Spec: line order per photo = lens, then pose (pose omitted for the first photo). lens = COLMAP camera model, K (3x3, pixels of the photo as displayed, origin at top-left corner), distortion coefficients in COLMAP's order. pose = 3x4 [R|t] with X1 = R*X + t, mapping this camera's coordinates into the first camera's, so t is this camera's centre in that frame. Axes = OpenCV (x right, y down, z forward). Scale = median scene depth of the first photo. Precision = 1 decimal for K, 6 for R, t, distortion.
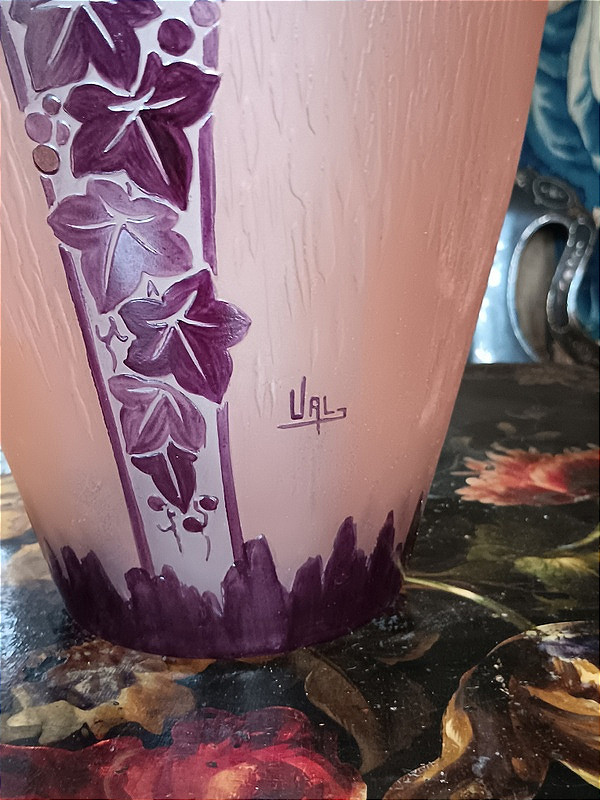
lens RADIAL K [[1017.4, 0, 293.5], [0, 1017.4, 406.1], [0, 0, 1]] dist [0.072254, 0.000000]
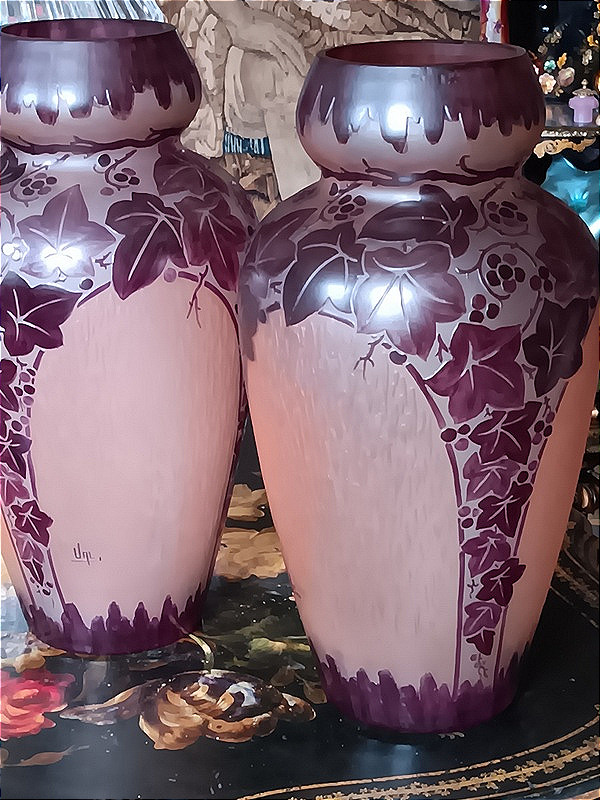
lens RADIAL K [[1818.0, 0, 291.7], [0, 1818.0, 406.8], [0, 0, 1]] dist [0.152173, 0.000000]
pose [[0.895164, 0.153075, -0.418628, 2.109672], [-0.116543, 0.986889, 0.111657, -0.842893], [0.430232, -0.051164, 0.901267, -2.536338]]
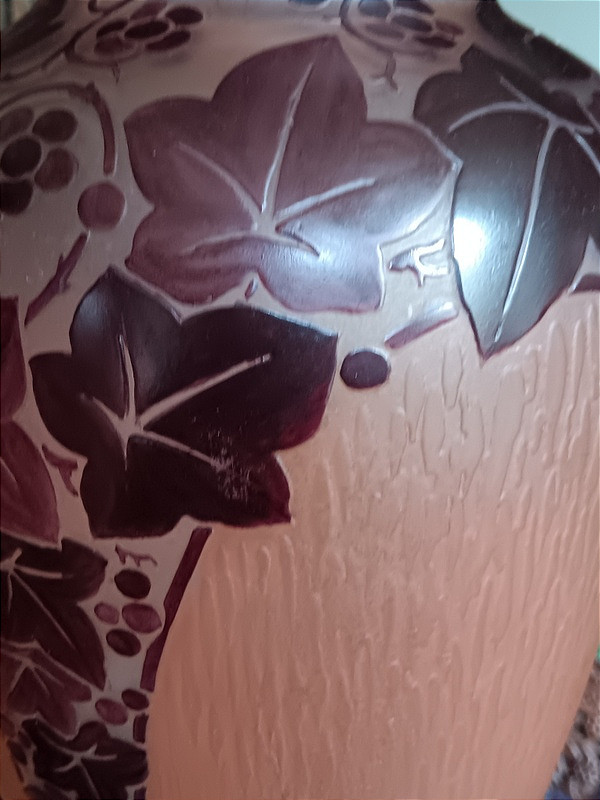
lens RADIAL K [[1017.4, 0, 294.2], [0, 1017.4, 397.3], [0, 0, 1]] dist [0.072254, 0.000000]
pose [[0.722013, -0.200322, 0.662245, 0.042488], [0.150504, 0.979721, 0.132268, -0.686394], [-0.675312, 0.004172, 0.737520, 0.252630]]
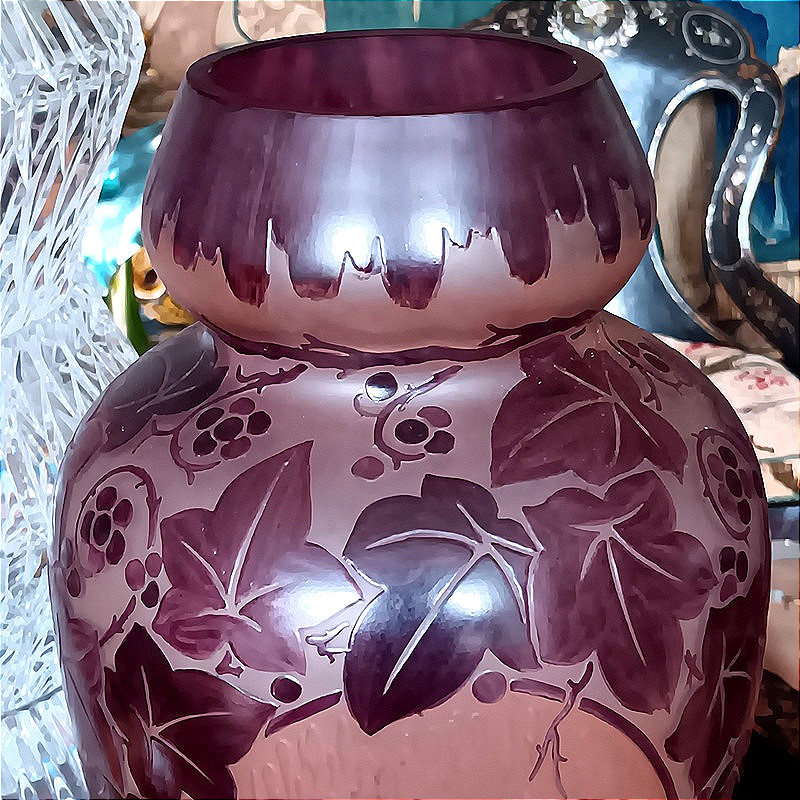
lens RADIAL K [[1874.2, 0, 392.5], [0, 1874.2, 407.1], [0, 0, 1]] dist [0.131587, 0.000000]
pose [[0.995886, -0.033644, 0.084132, -0.309406], [0.022803, 0.991685, 0.126653, -1.056029], [-0.087694, -0.124214, 0.988373, -0.945884]]
